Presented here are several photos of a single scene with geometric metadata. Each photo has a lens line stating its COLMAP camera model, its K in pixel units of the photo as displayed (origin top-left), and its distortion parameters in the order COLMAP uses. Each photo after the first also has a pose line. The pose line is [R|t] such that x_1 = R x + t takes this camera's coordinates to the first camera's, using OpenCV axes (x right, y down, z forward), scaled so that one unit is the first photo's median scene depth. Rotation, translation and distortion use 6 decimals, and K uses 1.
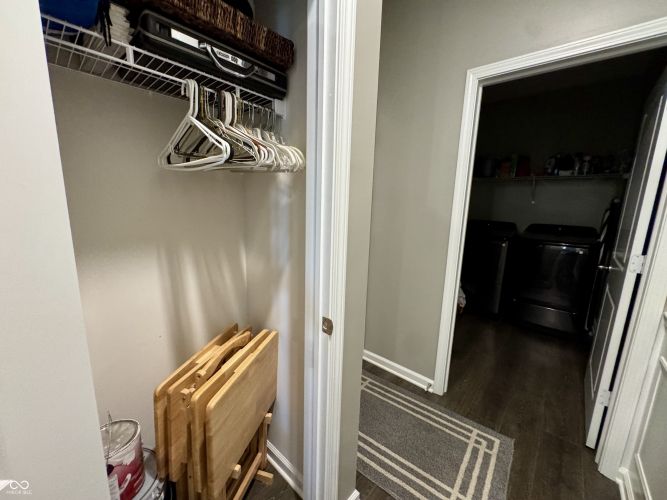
lens RADIAL K [[280.5, 0, 323.0], [0, 280.5, 248.3], [0, 0, 1]] dist [-0.002029, 0.000489]
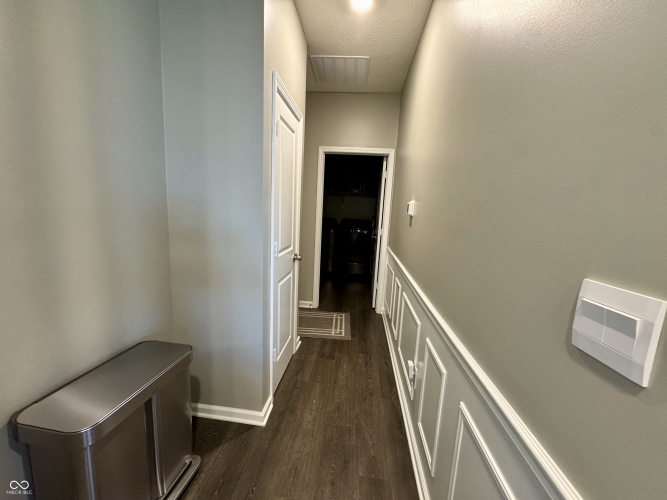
lens RADIAL K [[280.5, 0, 331.3], [0, 280.5, 248.5], [0, 0, 1]] dist [-0.002029, 0.000489]
pose [[0.812138, -0.079375, 0.578041, -0.476222], [0.077318, 0.996607, 0.028221, 0.056996], [-0.578319, 0.021774, 0.815520, -0.525534]]
